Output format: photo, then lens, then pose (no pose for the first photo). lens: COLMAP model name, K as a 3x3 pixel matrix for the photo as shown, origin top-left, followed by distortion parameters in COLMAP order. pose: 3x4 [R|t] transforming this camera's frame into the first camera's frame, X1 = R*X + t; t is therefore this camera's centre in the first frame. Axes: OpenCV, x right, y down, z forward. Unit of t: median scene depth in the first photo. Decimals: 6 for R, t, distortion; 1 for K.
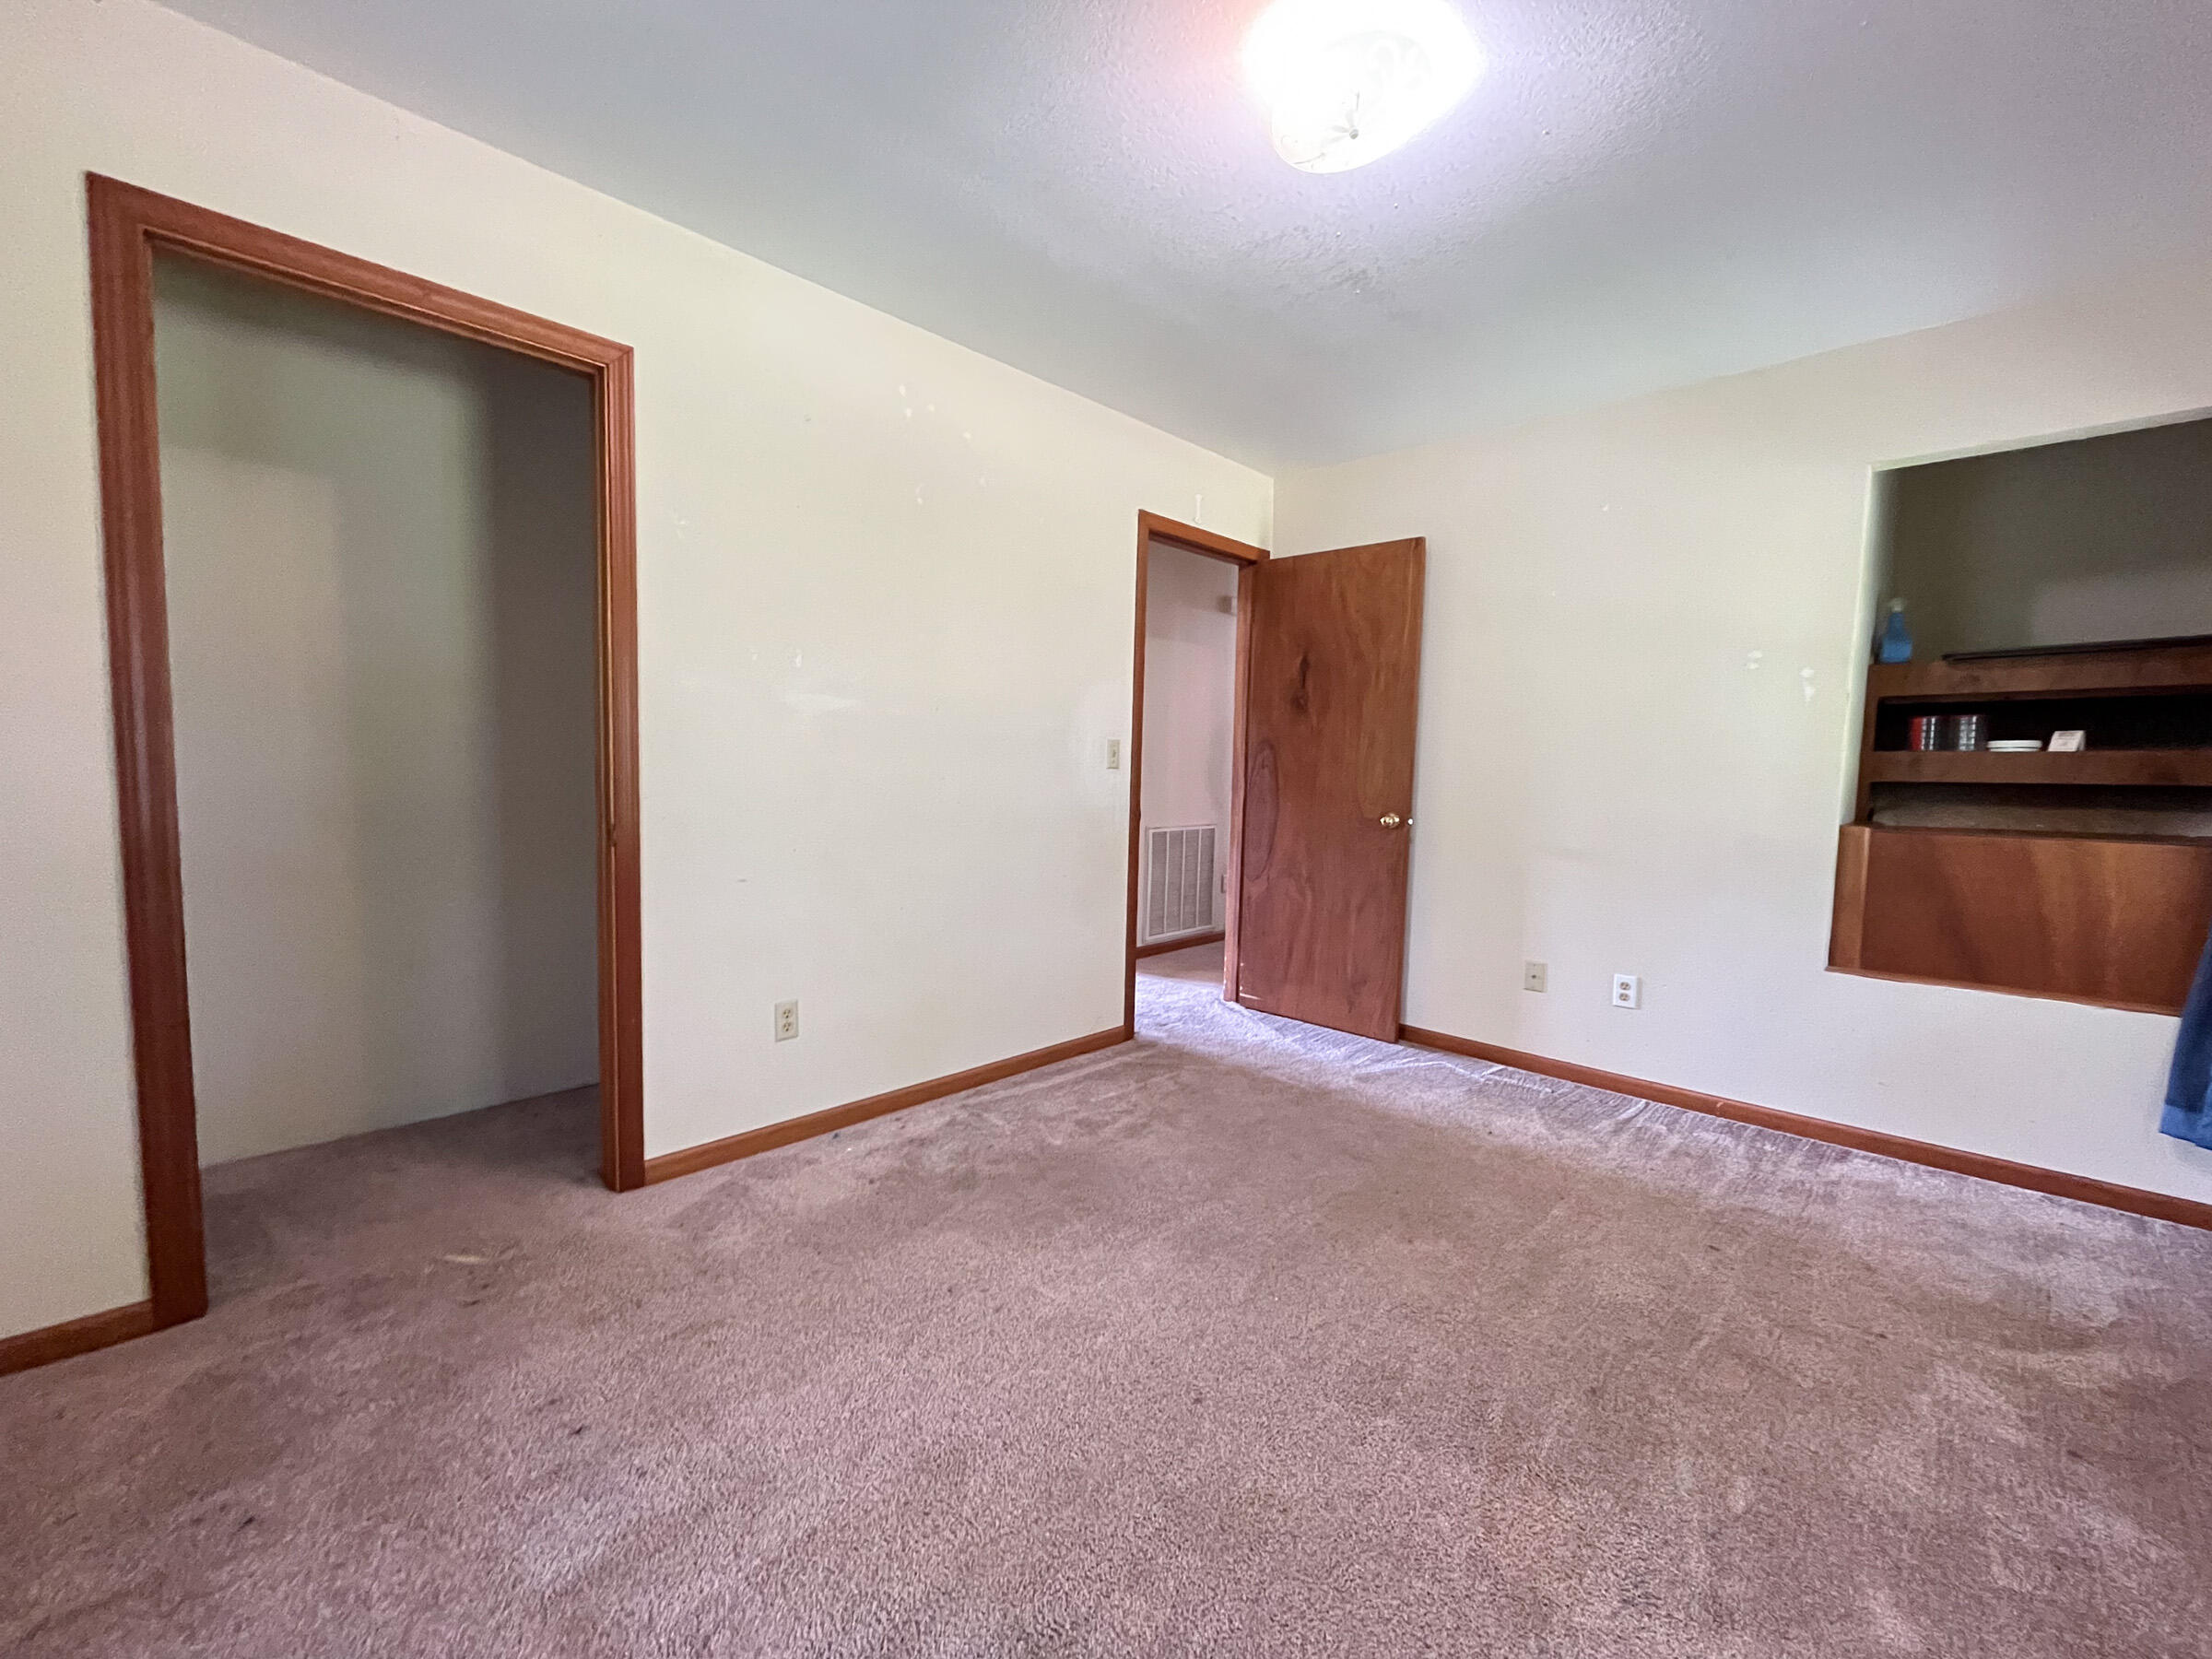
lens RADIAL K [[942.1, 0, 1101.3], [0, 942.1, 834.0], [0, 0, 1]] dist [-0.001512, -0.000146]
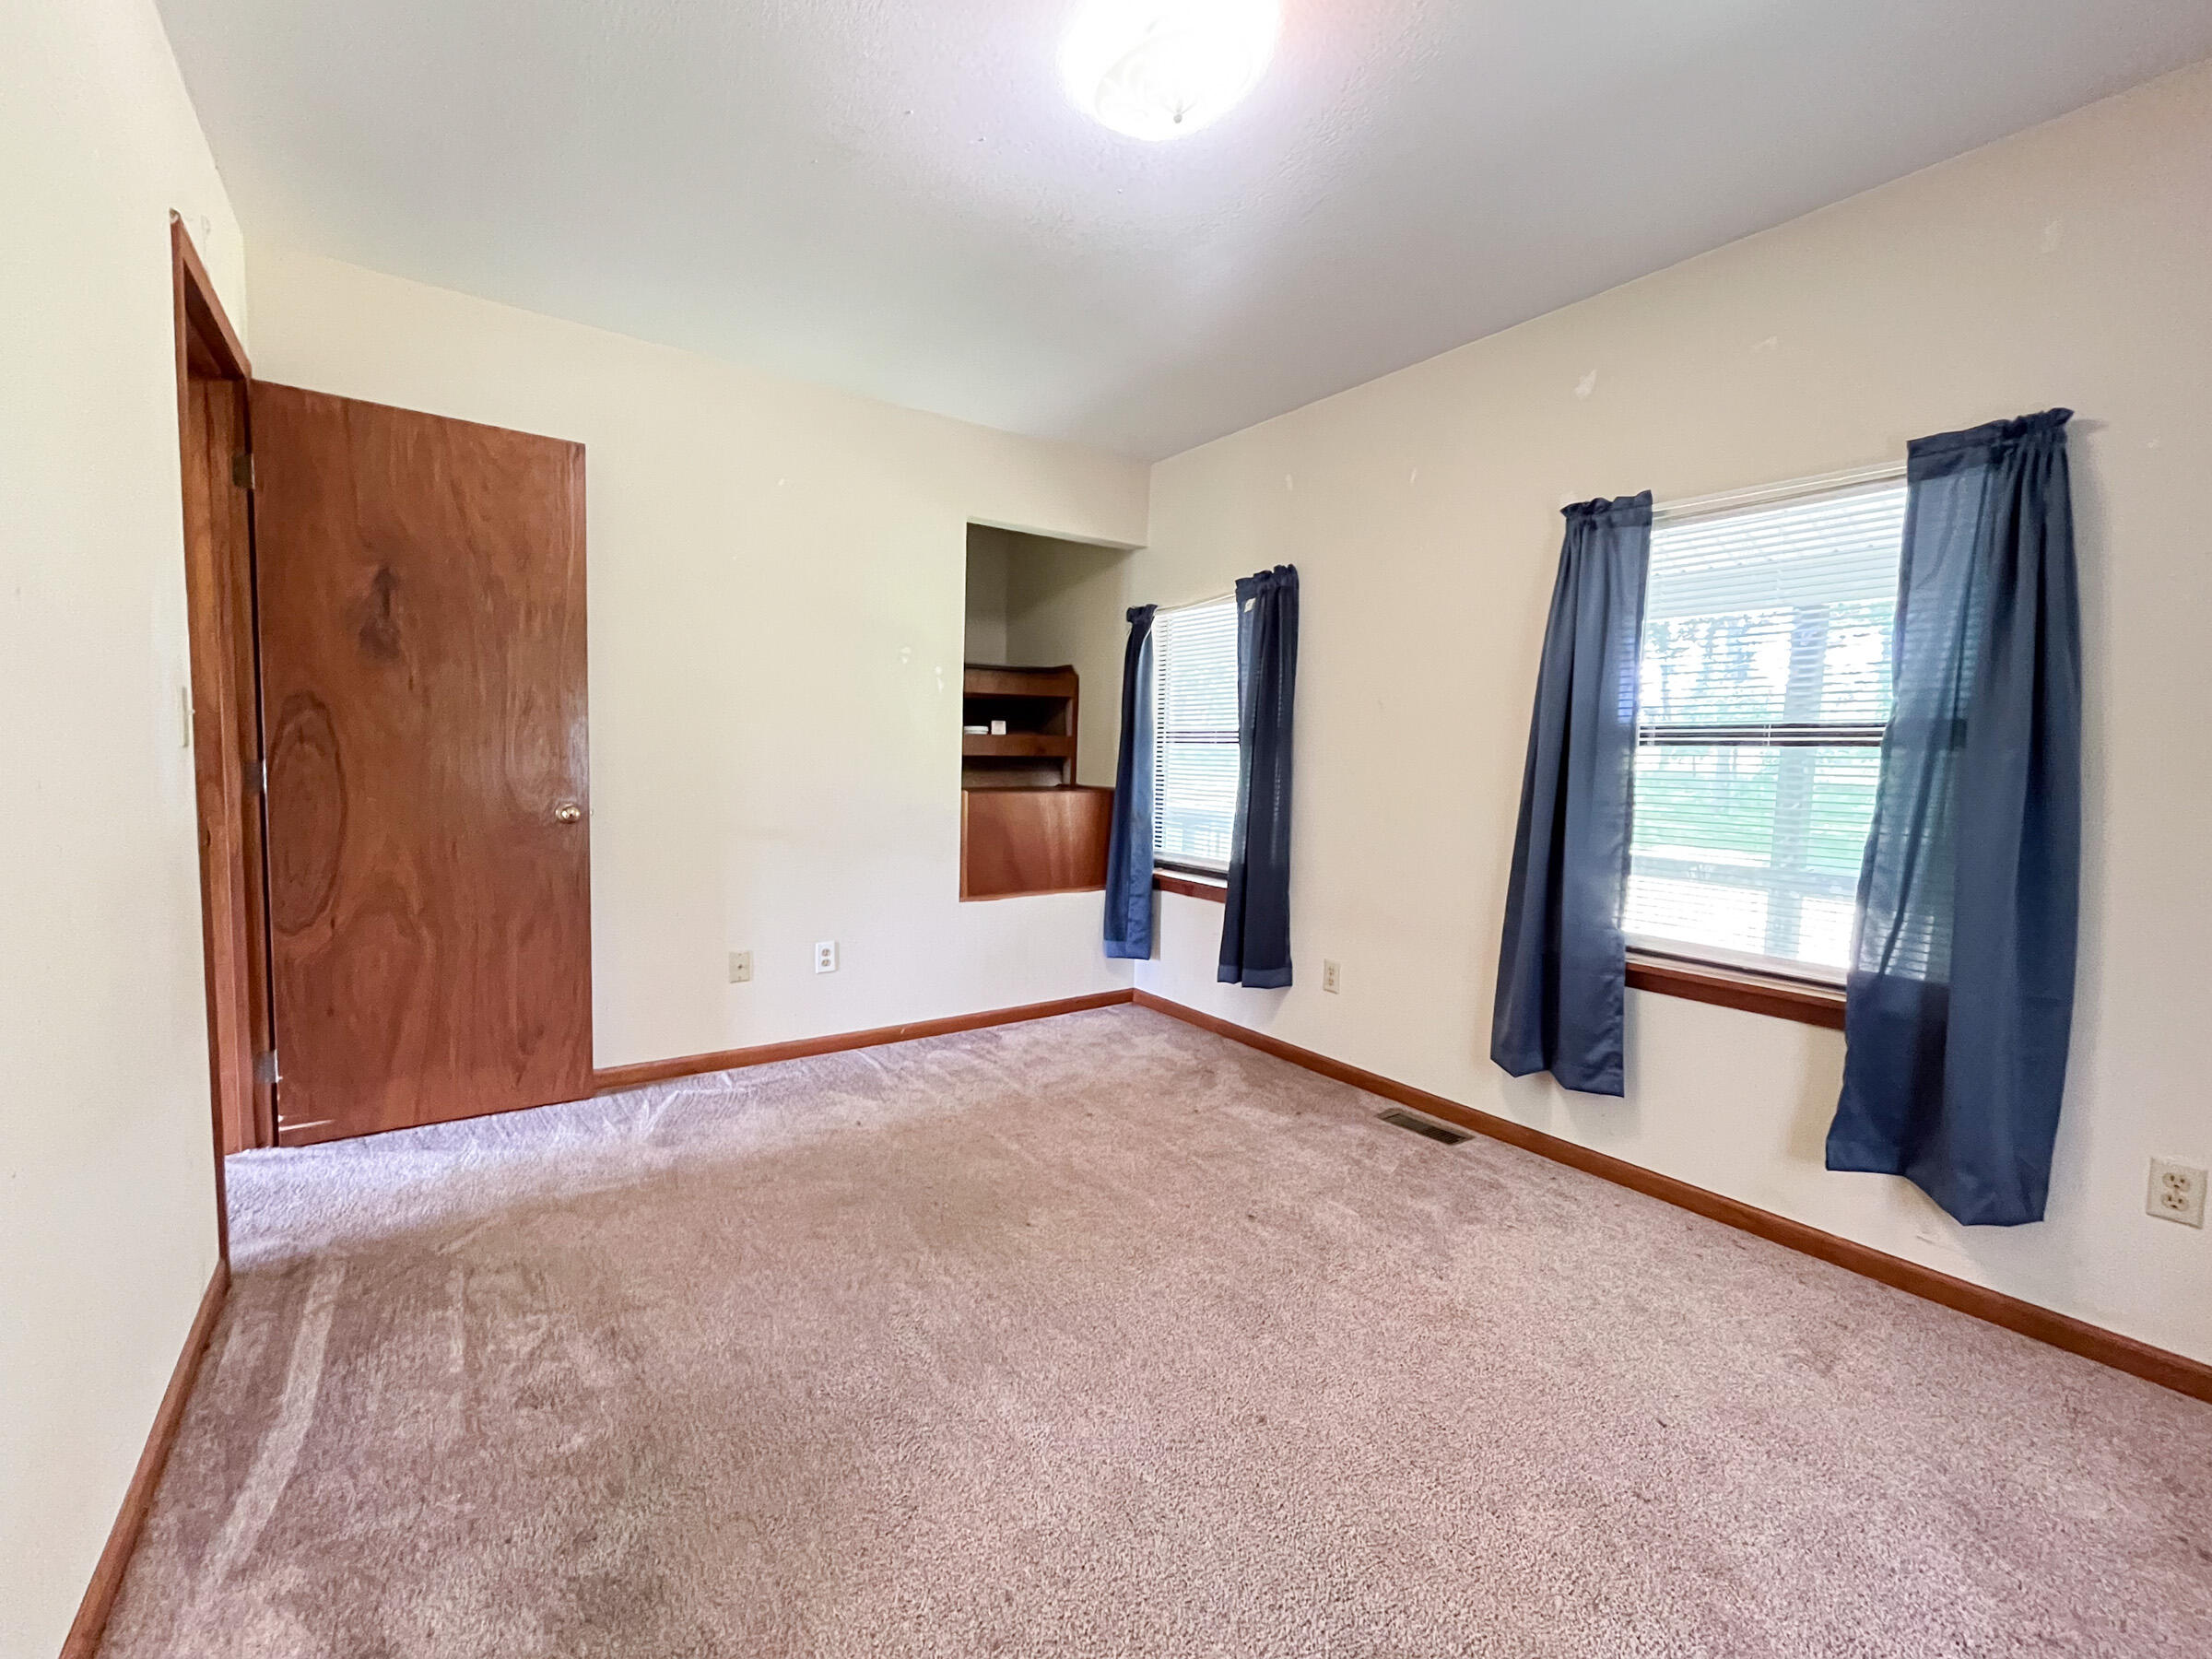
lens RADIAL K [[958.3, 0, 1110.1], [0, 958.3, 832.1], [0, 0, 1]] dist [-0.004409, 0.000226]
pose [[0.162128, -0.092790, 0.982397, -0.437533], [0.053443, 0.994933, 0.085154, -0.047307], [-0.985321, 0.038696, 0.166265, 0.508957]]
